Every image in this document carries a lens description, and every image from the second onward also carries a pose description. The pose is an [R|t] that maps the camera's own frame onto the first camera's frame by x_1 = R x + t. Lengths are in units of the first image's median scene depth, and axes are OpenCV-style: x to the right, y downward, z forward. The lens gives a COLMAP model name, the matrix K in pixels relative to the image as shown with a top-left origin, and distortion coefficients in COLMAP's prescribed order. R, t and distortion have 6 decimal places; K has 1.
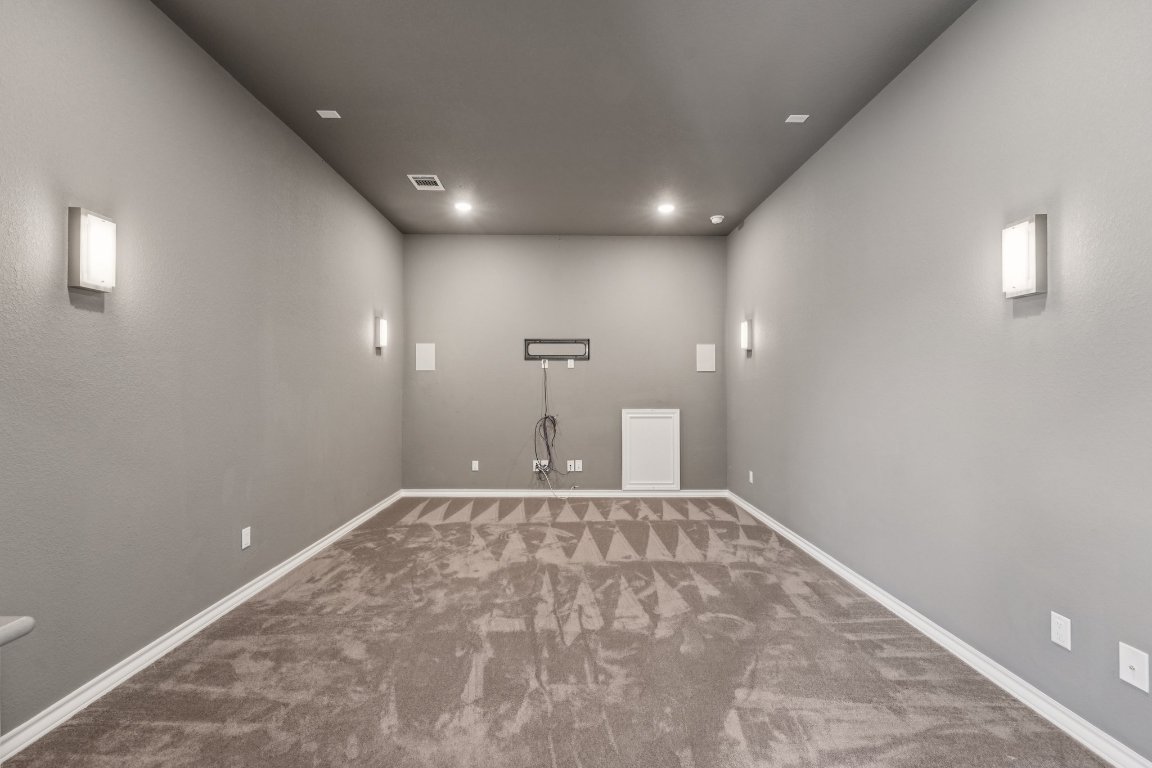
lens RADIAL K [[475.0, 0, 574.8], [0, 475.0, 380.0], [0, 0, 1]] dist [0.001604, 0.000303]
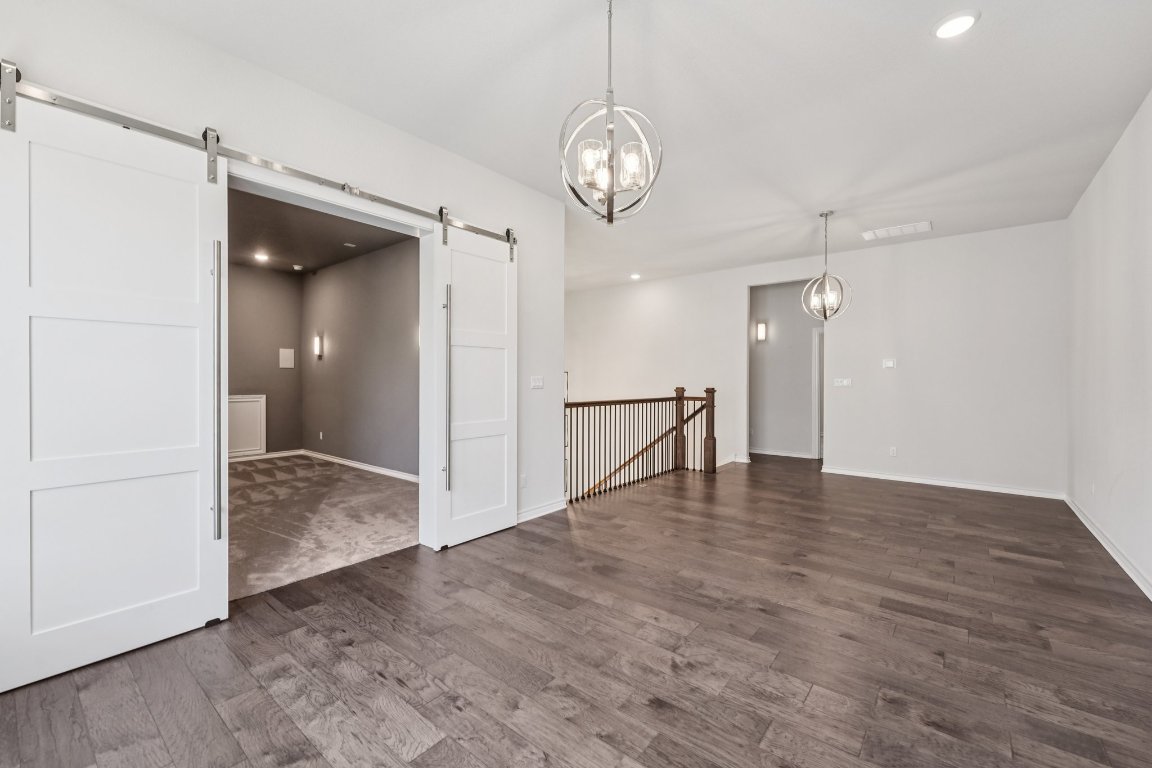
lens RADIAL K [[475.0, 0, 574.8], [0, 475.0, 380.0], [0, 0, 1]] dist [0.001604, 0.000303]
pose [[0.644195, -0.000344, 0.764861, -0.289520], [-0.011706, 0.999878, 0.010309, -0.008059], [-0.764772, -0.015595, 0.644113, -0.650095]]
